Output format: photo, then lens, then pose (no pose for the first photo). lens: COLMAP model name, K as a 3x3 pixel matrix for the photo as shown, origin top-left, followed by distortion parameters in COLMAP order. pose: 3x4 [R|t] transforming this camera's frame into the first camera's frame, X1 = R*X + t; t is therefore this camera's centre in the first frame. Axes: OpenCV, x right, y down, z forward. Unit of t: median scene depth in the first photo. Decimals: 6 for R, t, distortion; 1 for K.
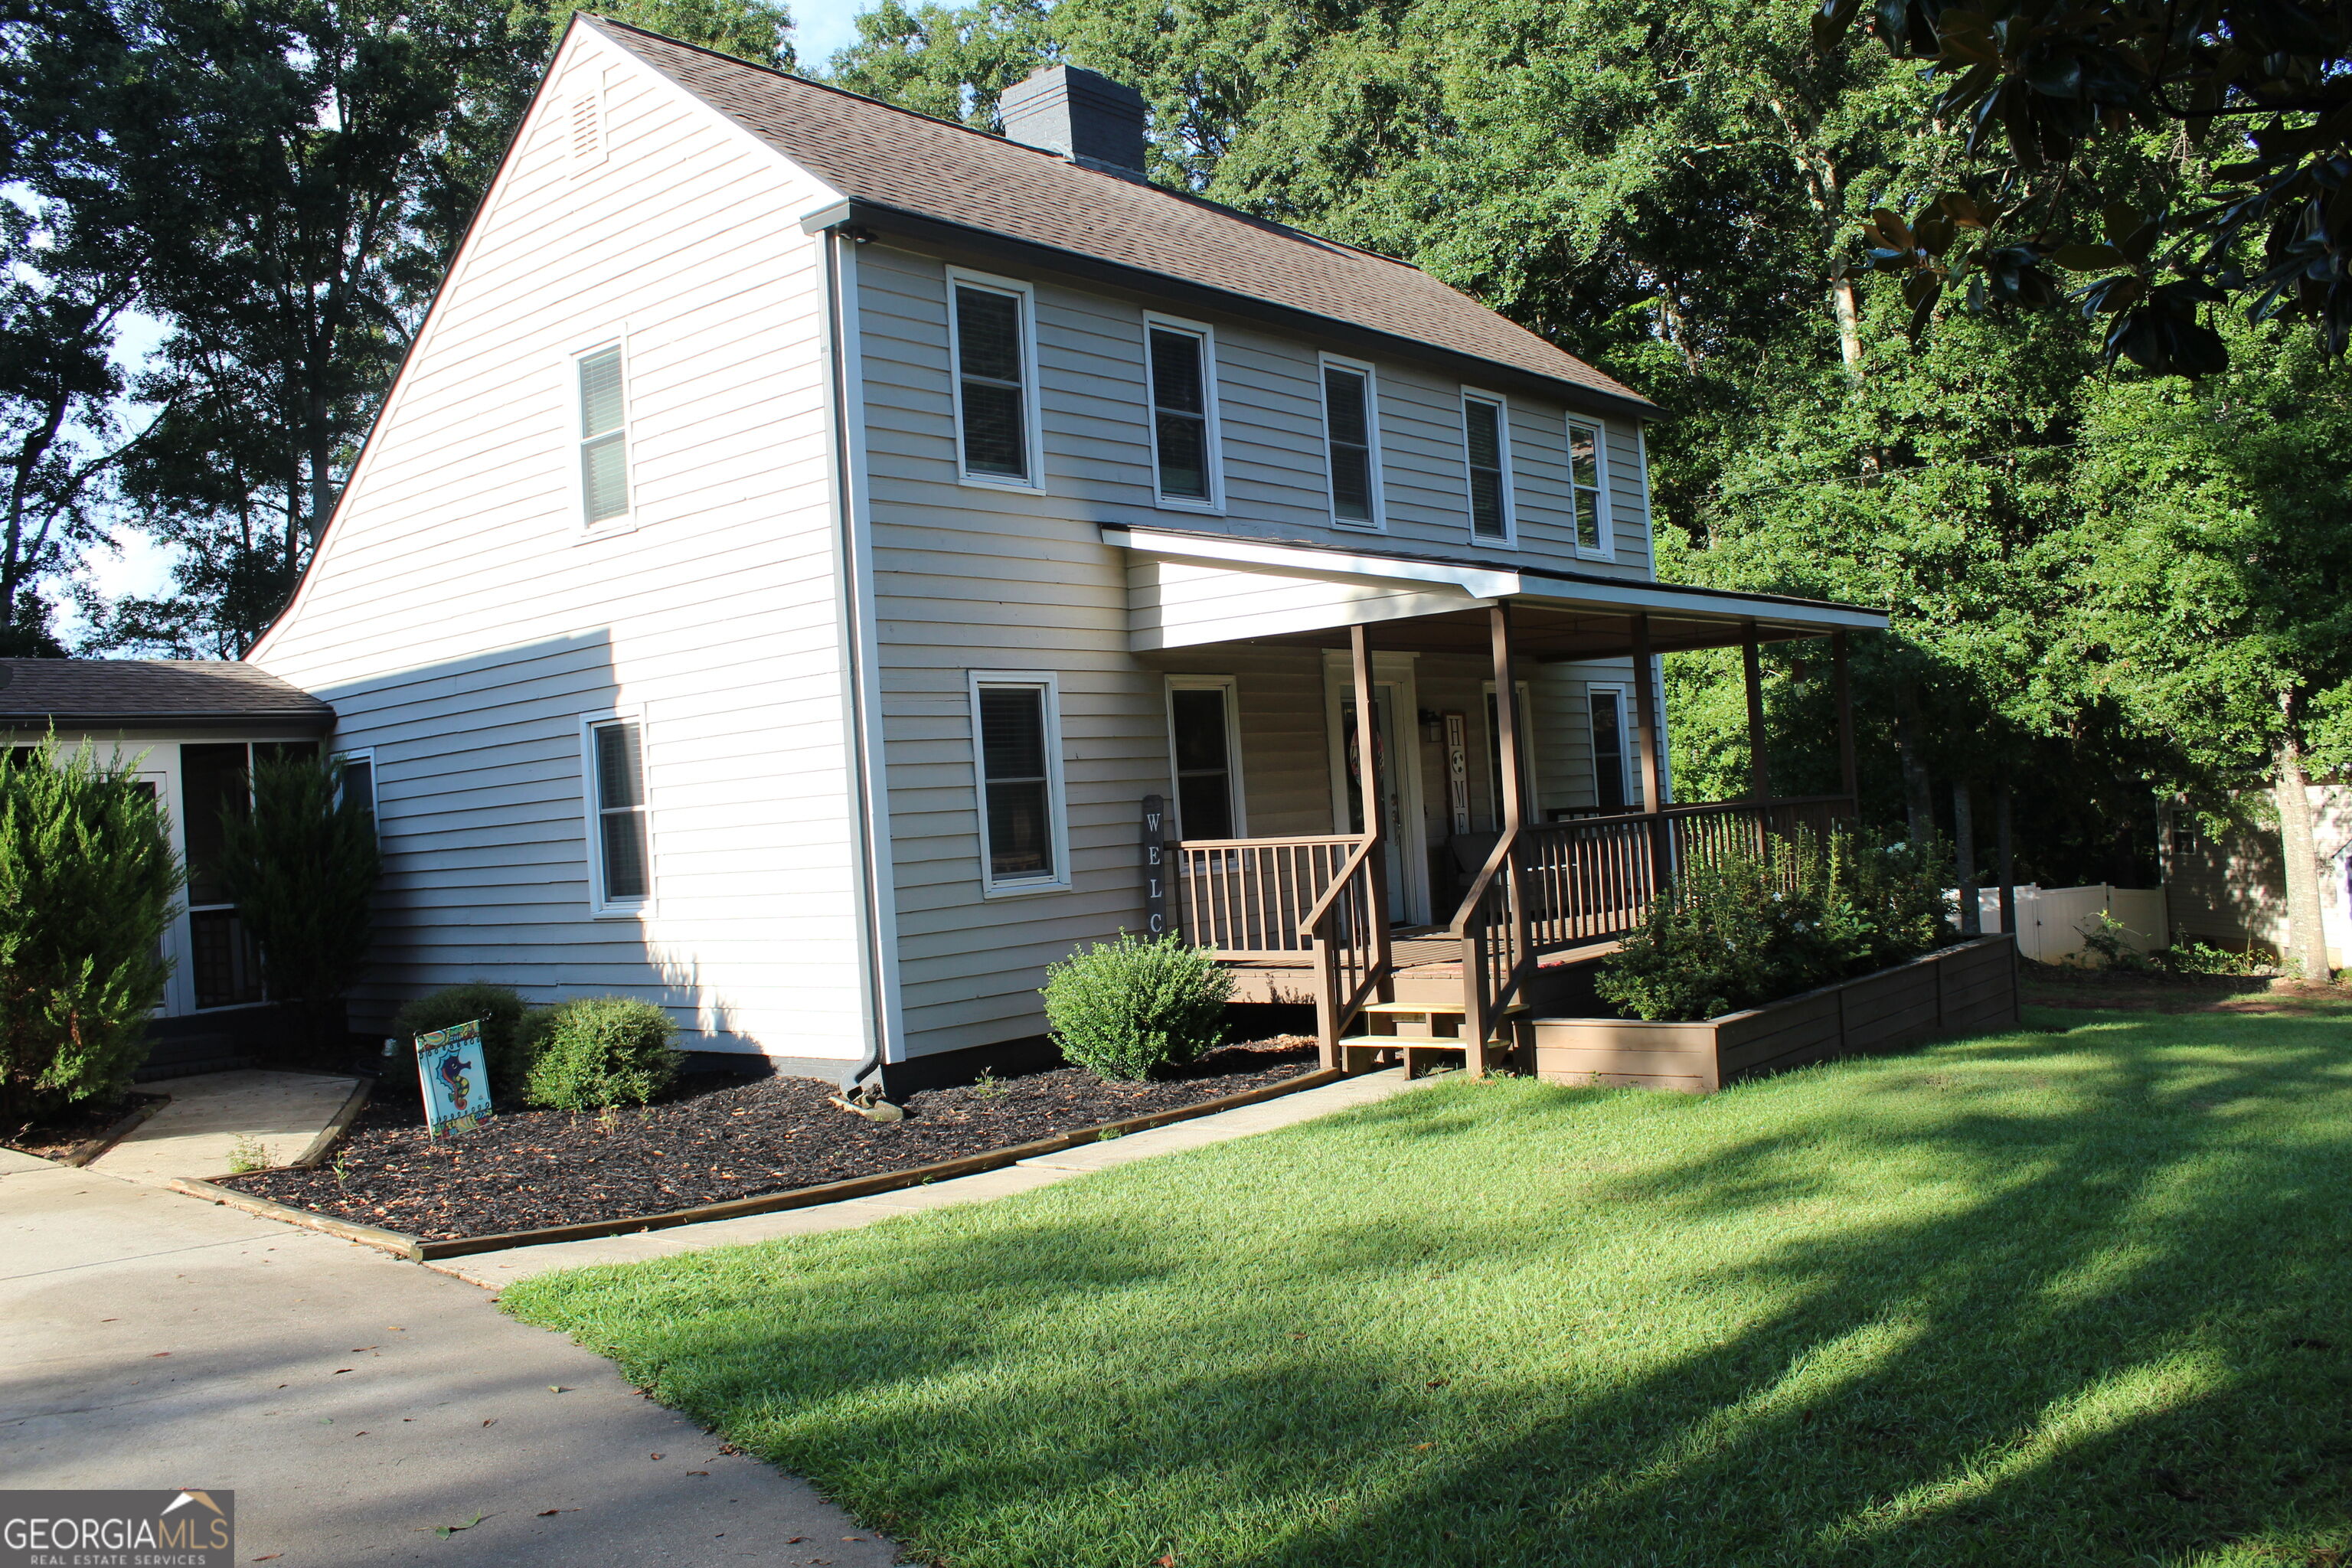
lens RADIAL K [[1979.0, 0, 1171.0], [0, 1979.0, 794.9], [0, 0, 1]] dist [-0.135382, 0.026231]
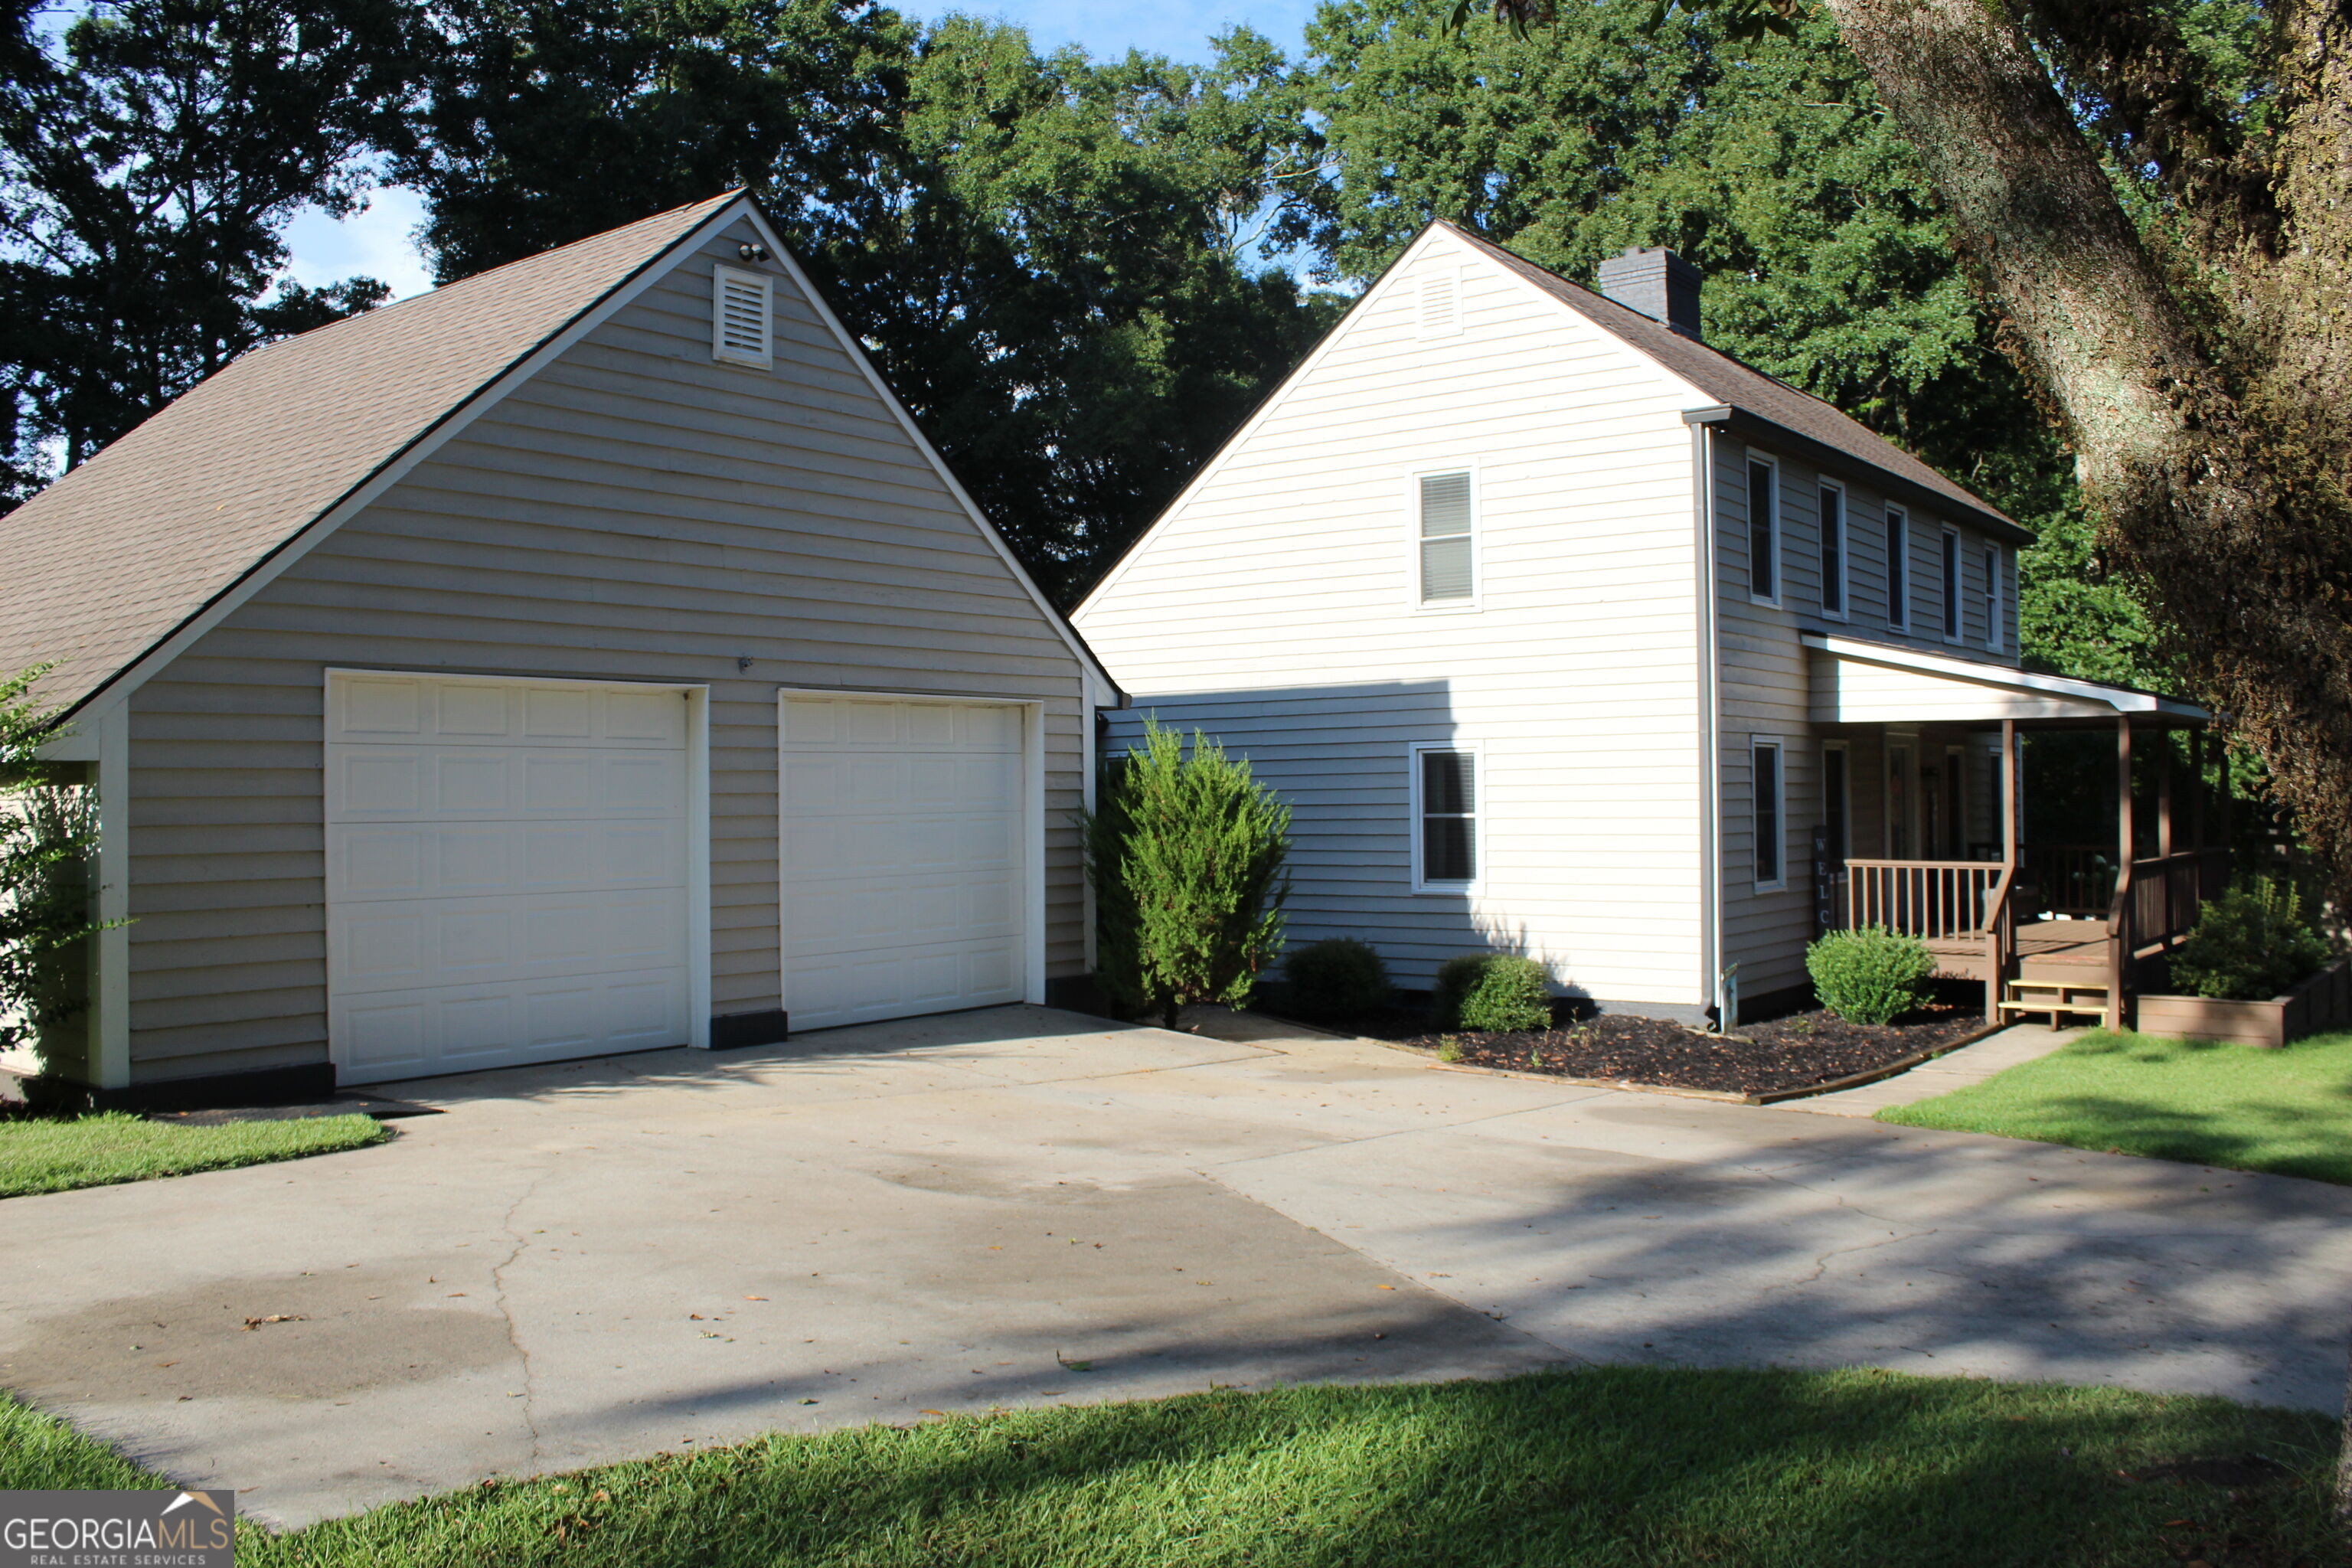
lens RADIAL K [[1979.0, 0, 1180.9], [0, 1979.0, 781.2], [0, 0, 1]] dist [-0.135382, 0.026231]
pose [[0.997344, 0.056902, 0.045460, -0.536767], [-0.056950, 0.998377, -0.000255, -0.005128], [-0.045401, -0.002335, 0.998966, -0.363742]]
